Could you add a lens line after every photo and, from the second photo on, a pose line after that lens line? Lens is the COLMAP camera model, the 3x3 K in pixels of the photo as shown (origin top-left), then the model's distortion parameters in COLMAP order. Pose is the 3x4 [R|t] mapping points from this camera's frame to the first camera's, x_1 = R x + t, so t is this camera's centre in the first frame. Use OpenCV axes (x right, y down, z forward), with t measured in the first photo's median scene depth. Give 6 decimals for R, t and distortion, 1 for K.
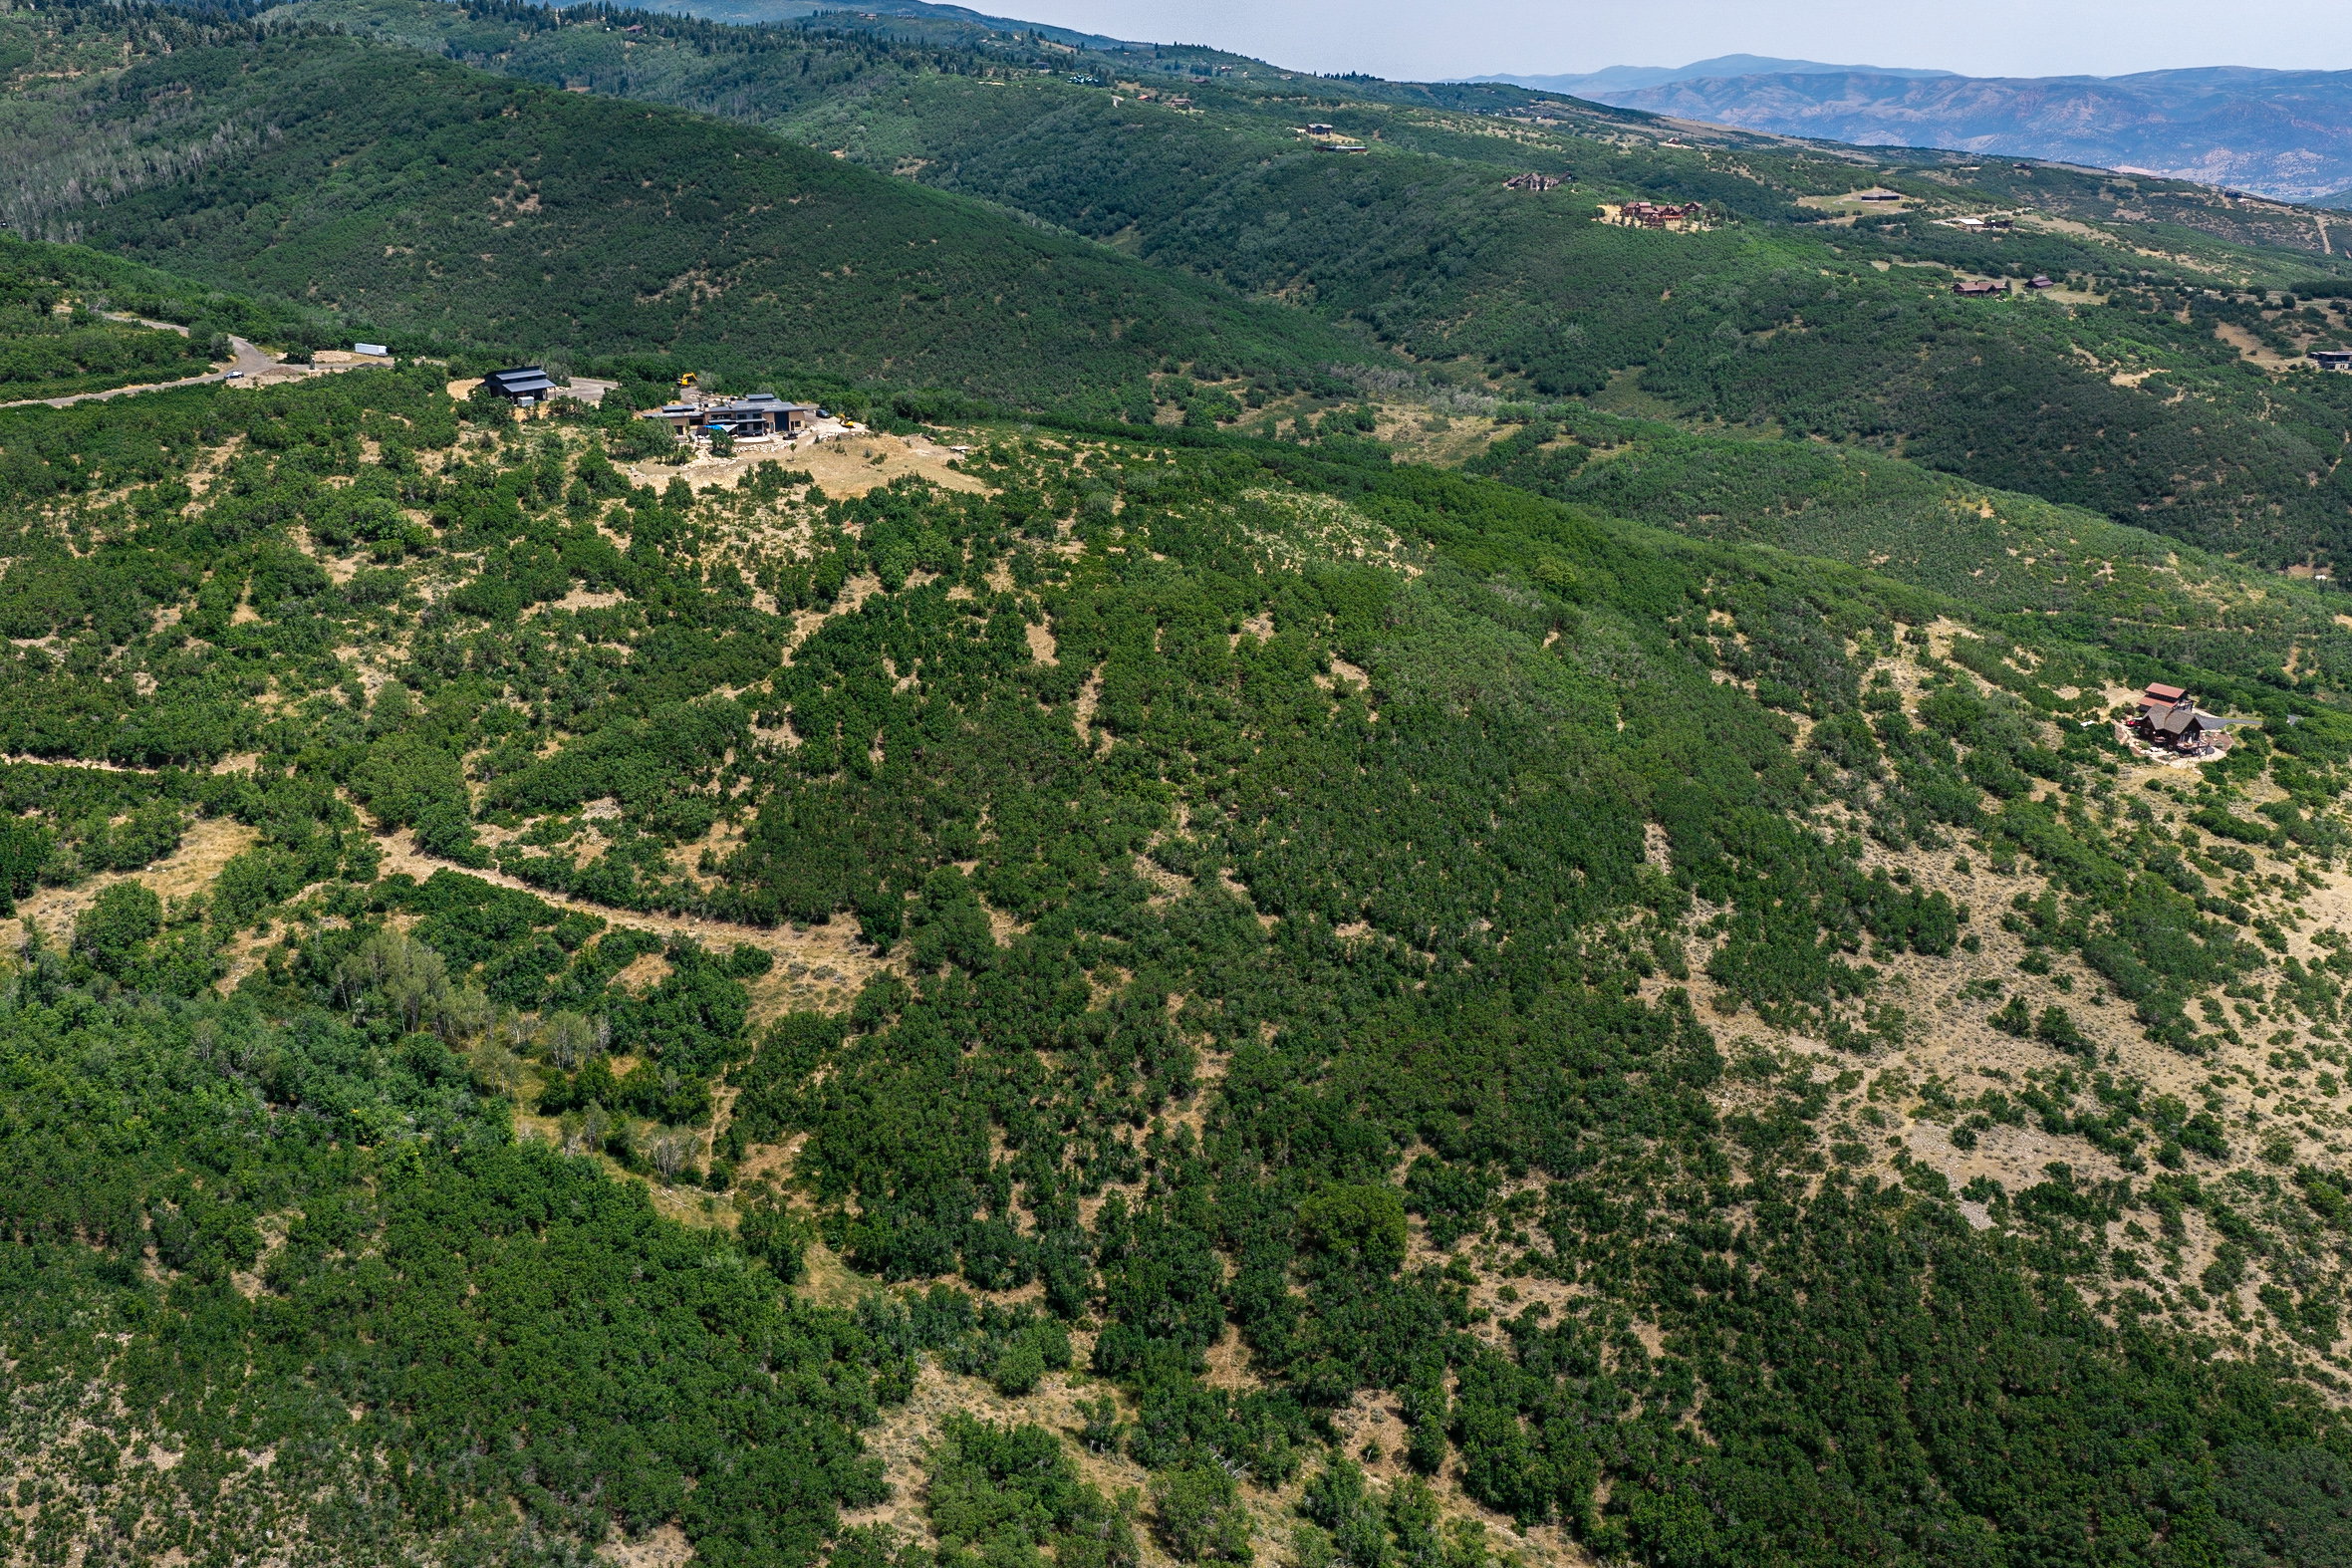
lens RADIAL K [[2072.4, 0, 1154.0], [0, 2072.4, 714.7], [0, 0, 1]] dist [0.027701, -0.058505]
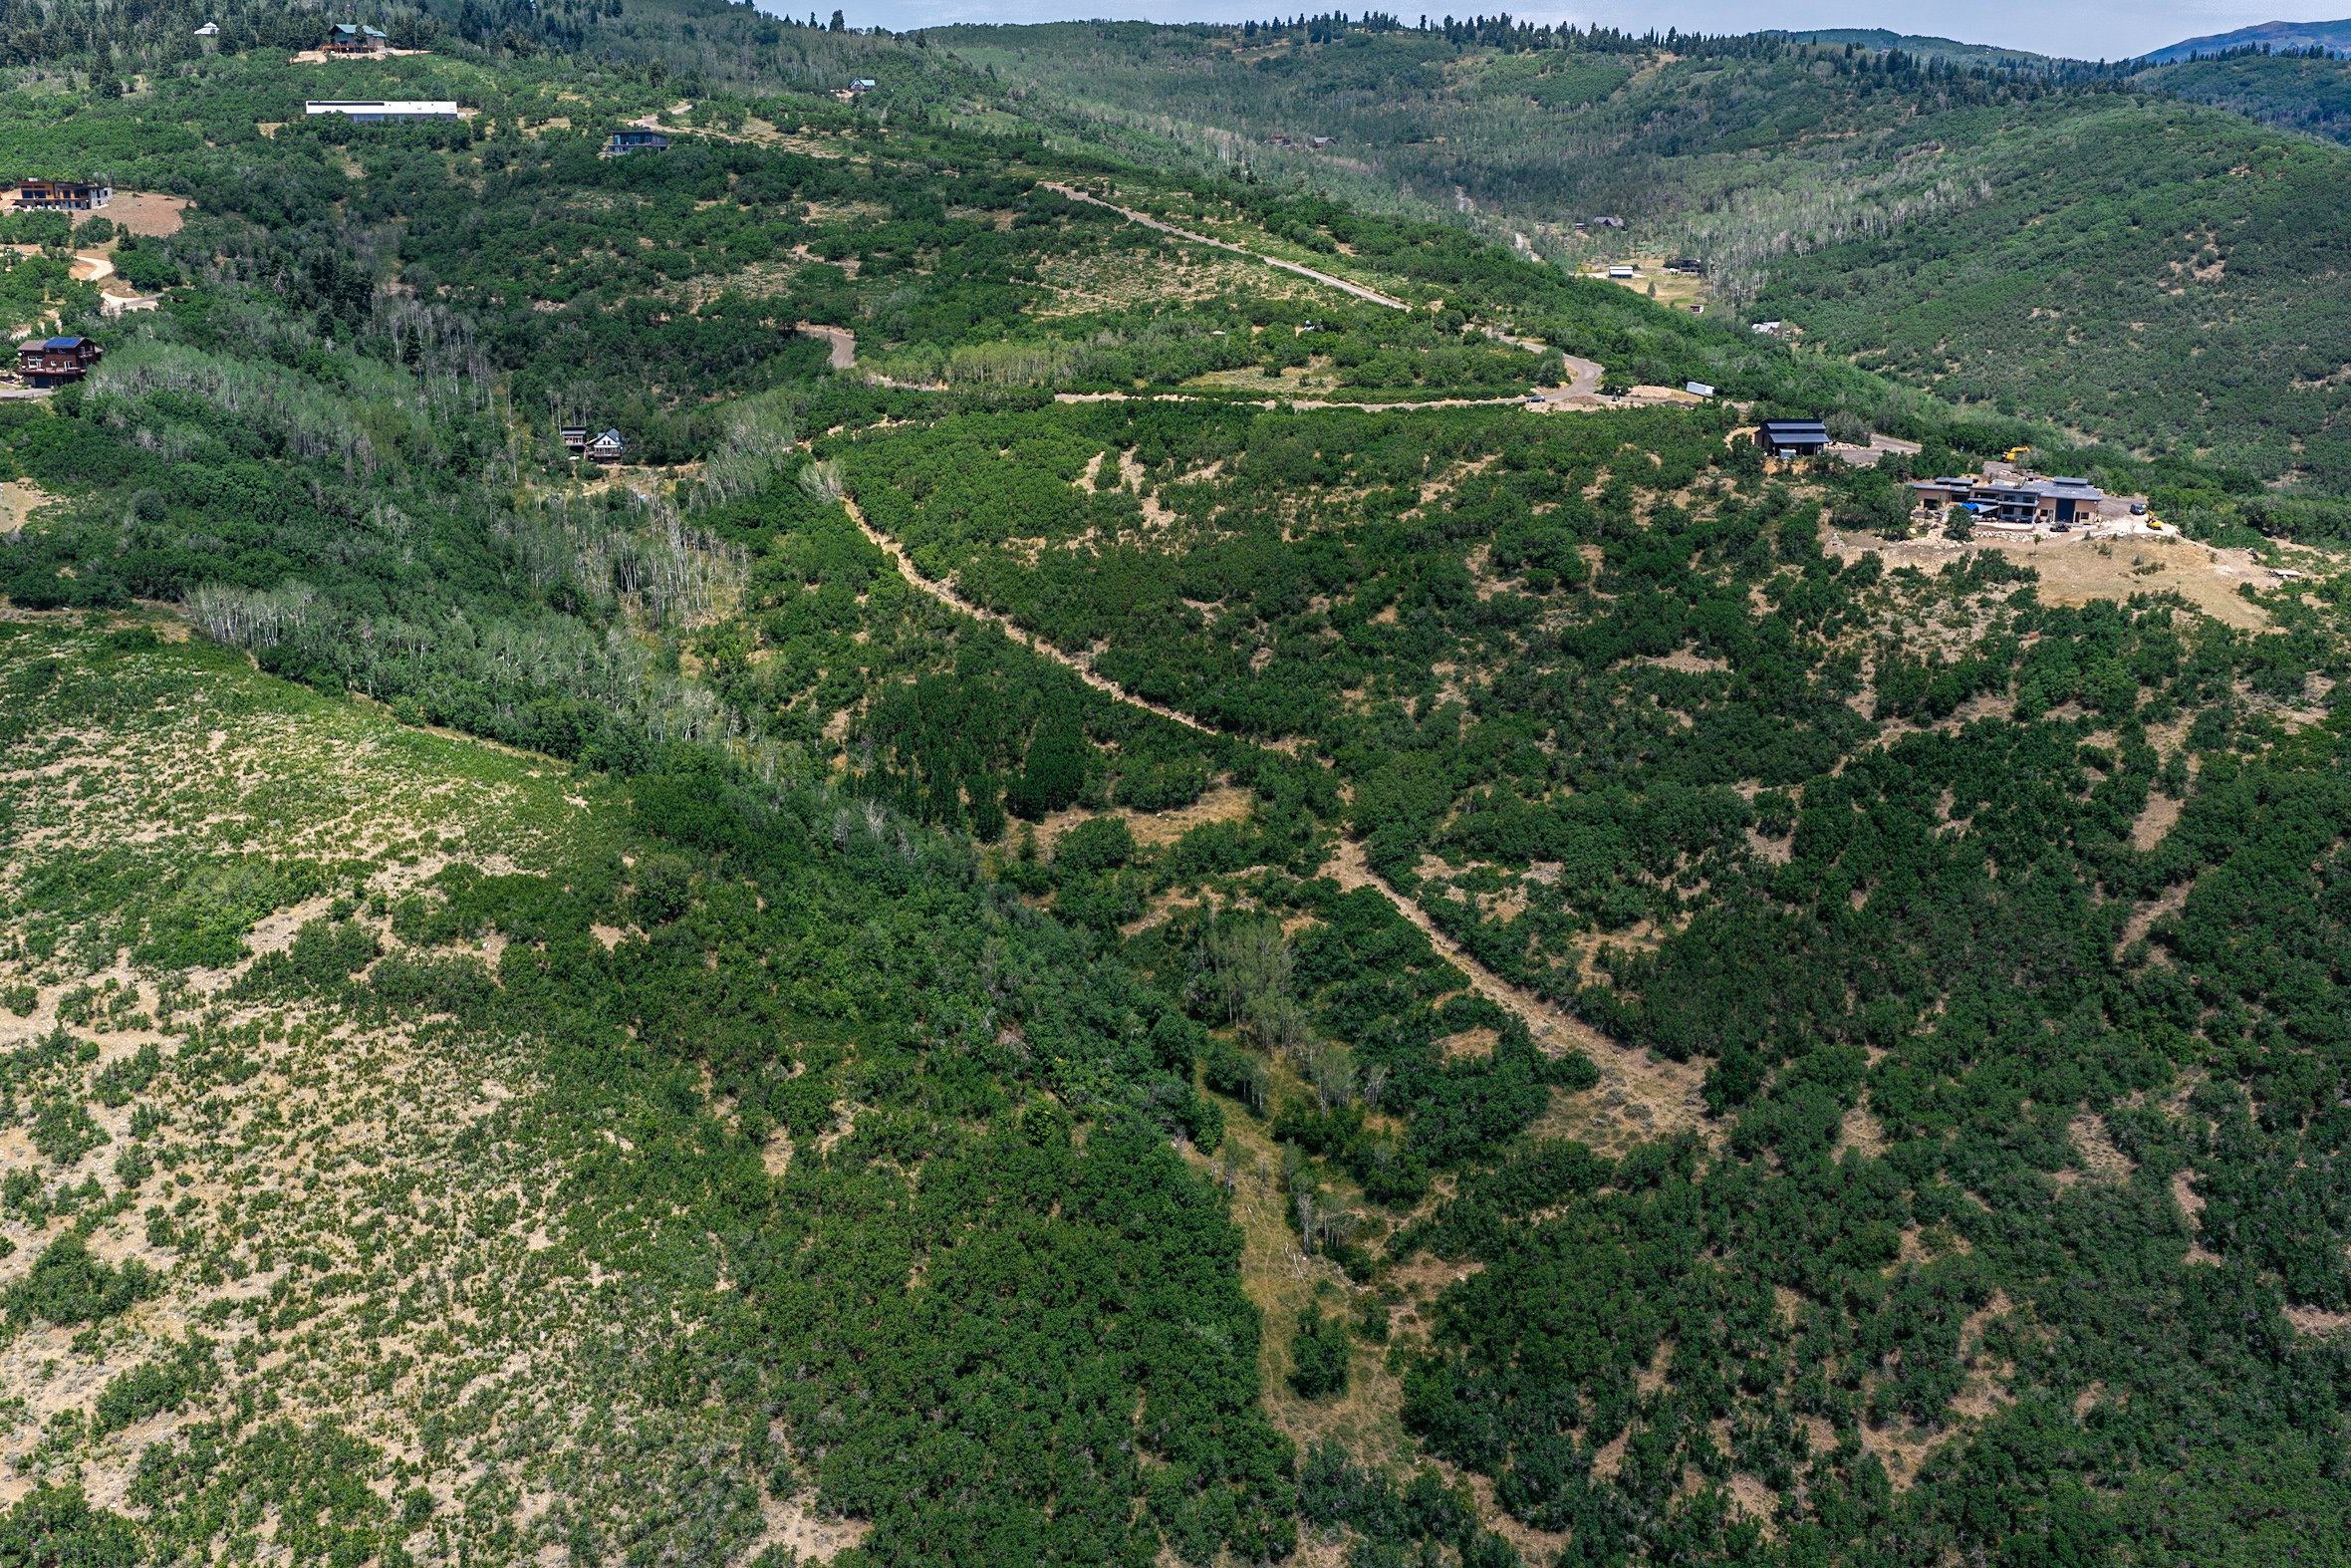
lens RADIAL K [[2087.1, 0, 1104.1], [0, 2087.1, 712.1], [0, 0, 1]] dist [0.015546, -0.032394]
pose [[0.643190, 0.196761, -0.739994, 0.282885], [-0.222435, 0.972757, 0.065314, -0.041312], [0.732686, 0.122591, 0.669435, 0.213552]]
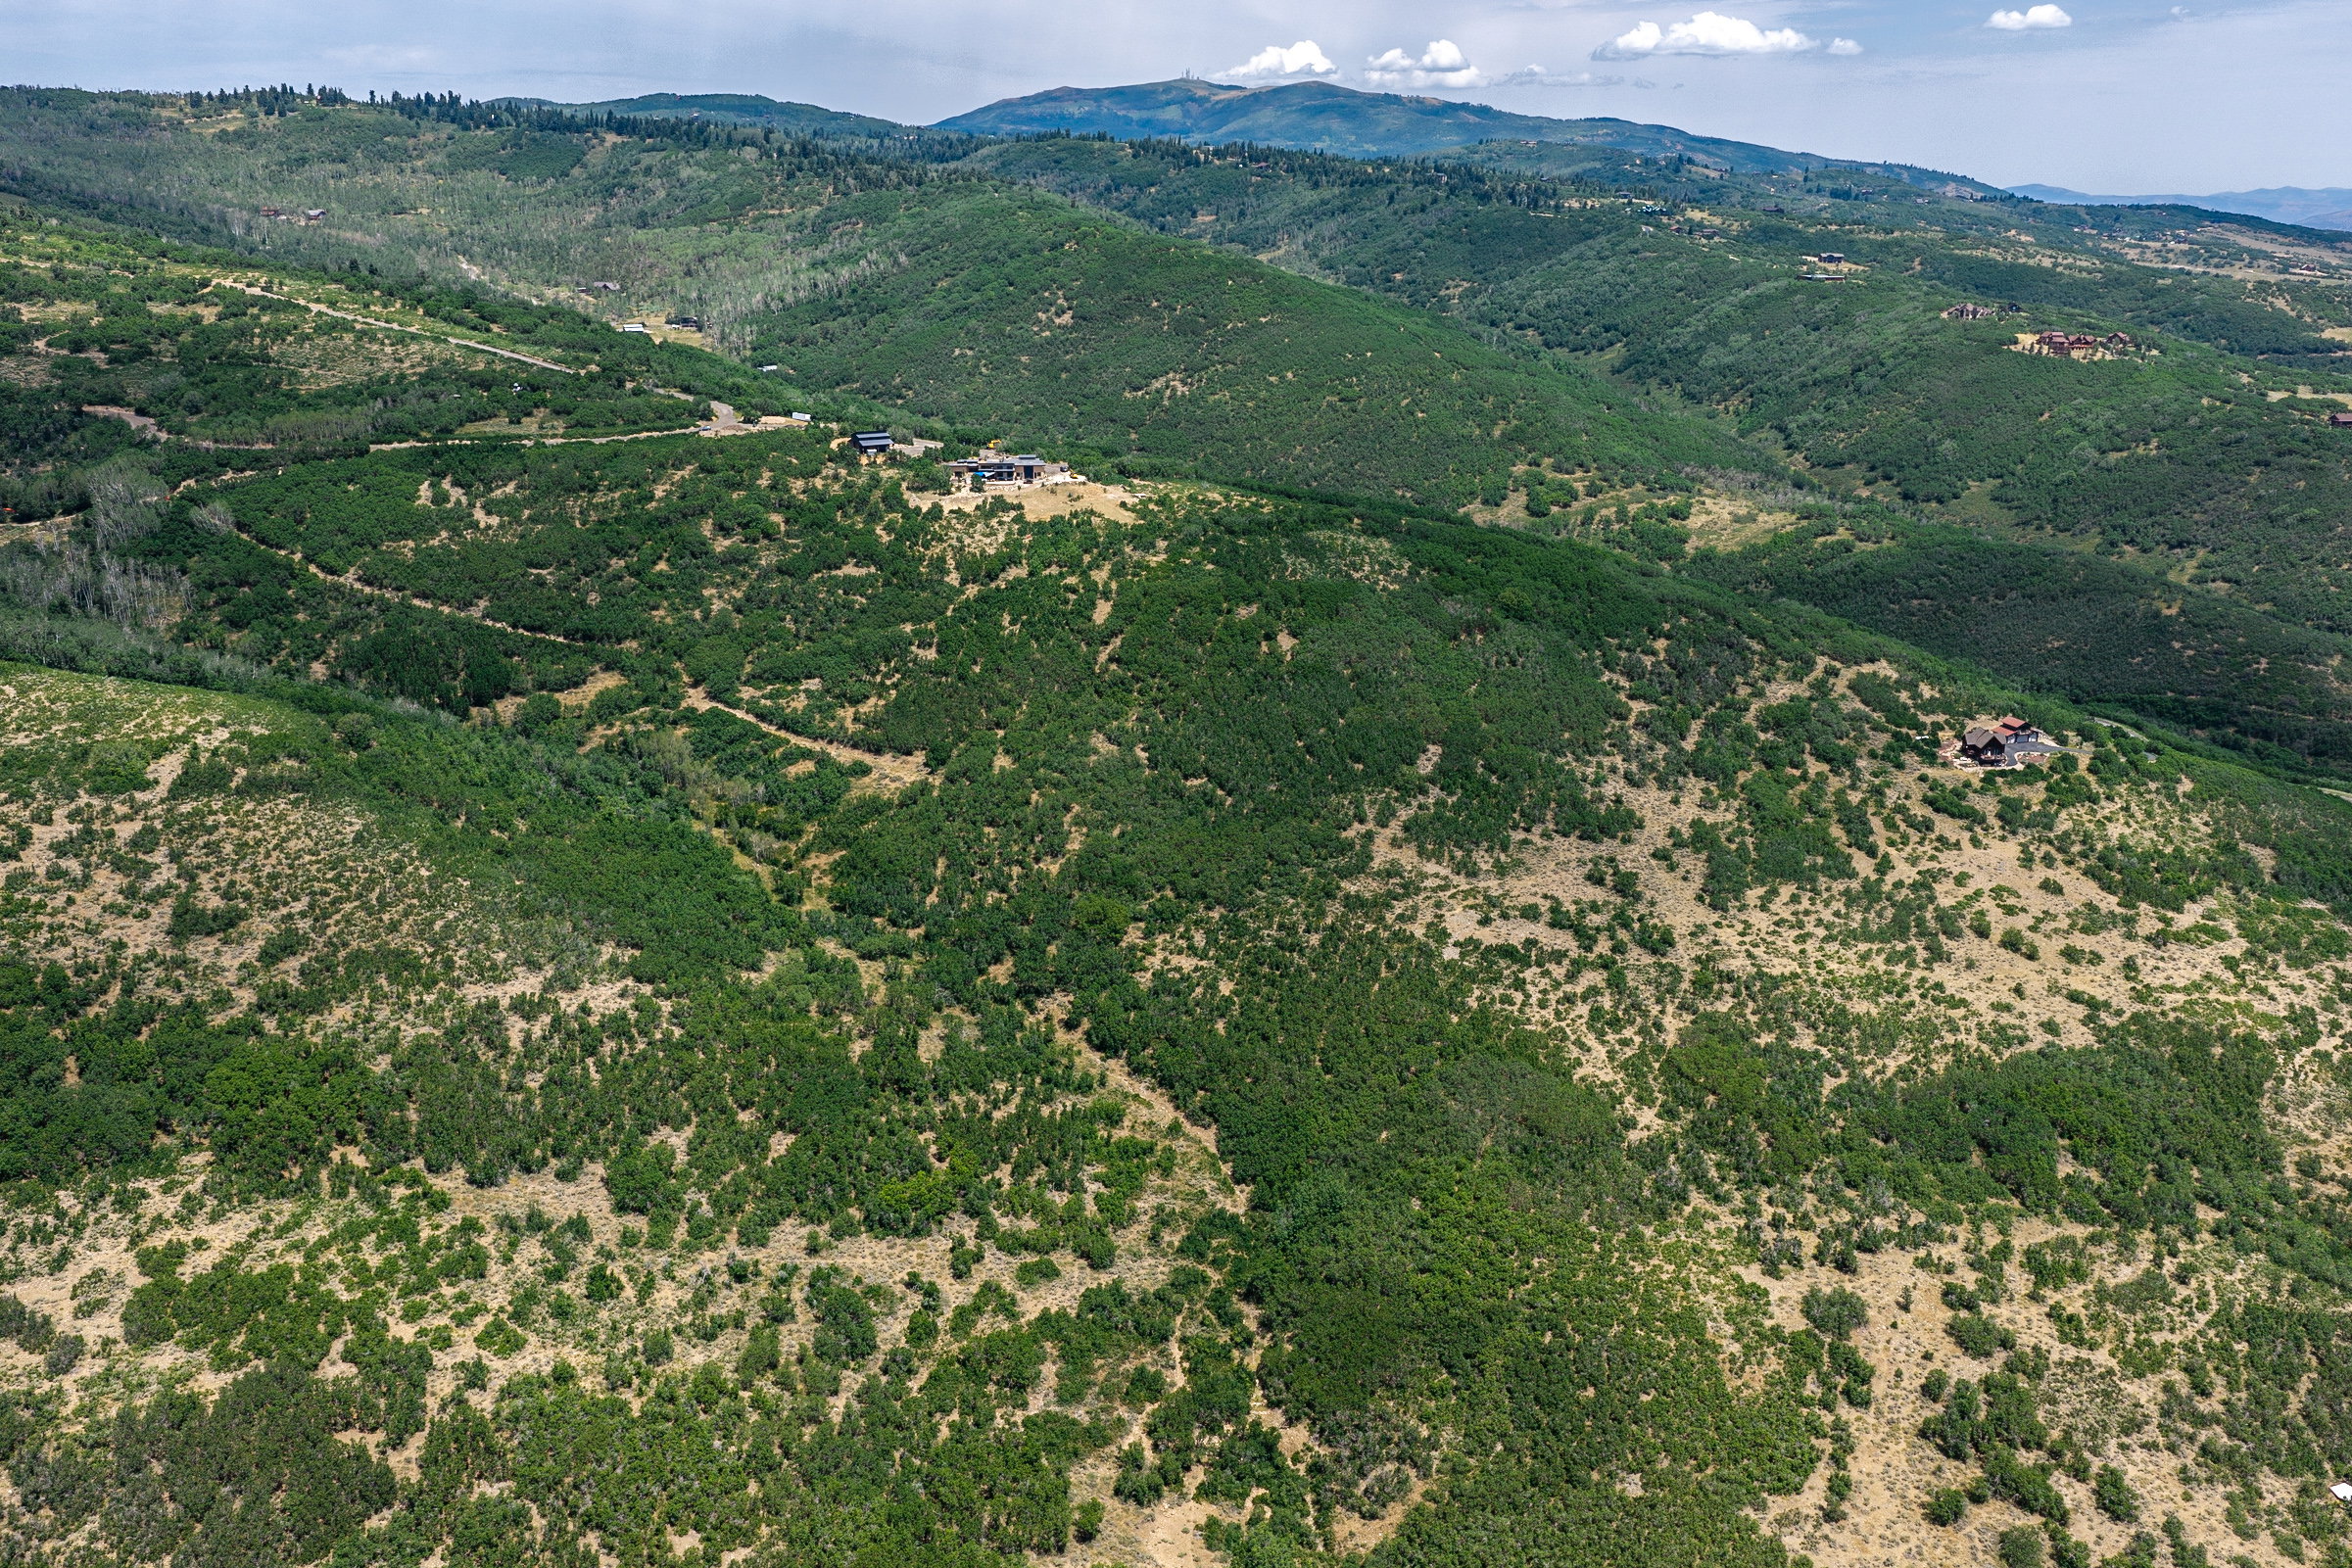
lens RADIAL K [[2003.6, 0, 1238.3], [0, 2003.6, 781.3], [0, 0, 1]] dist [0.039673, -0.090177]
pose [[0.955224, 0.082965, -0.284015, 0.534269], [-0.086486, 0.996253, 0.000142, 0.092877], [0.282962, 0.024428, 0.958820, -0.470582]]
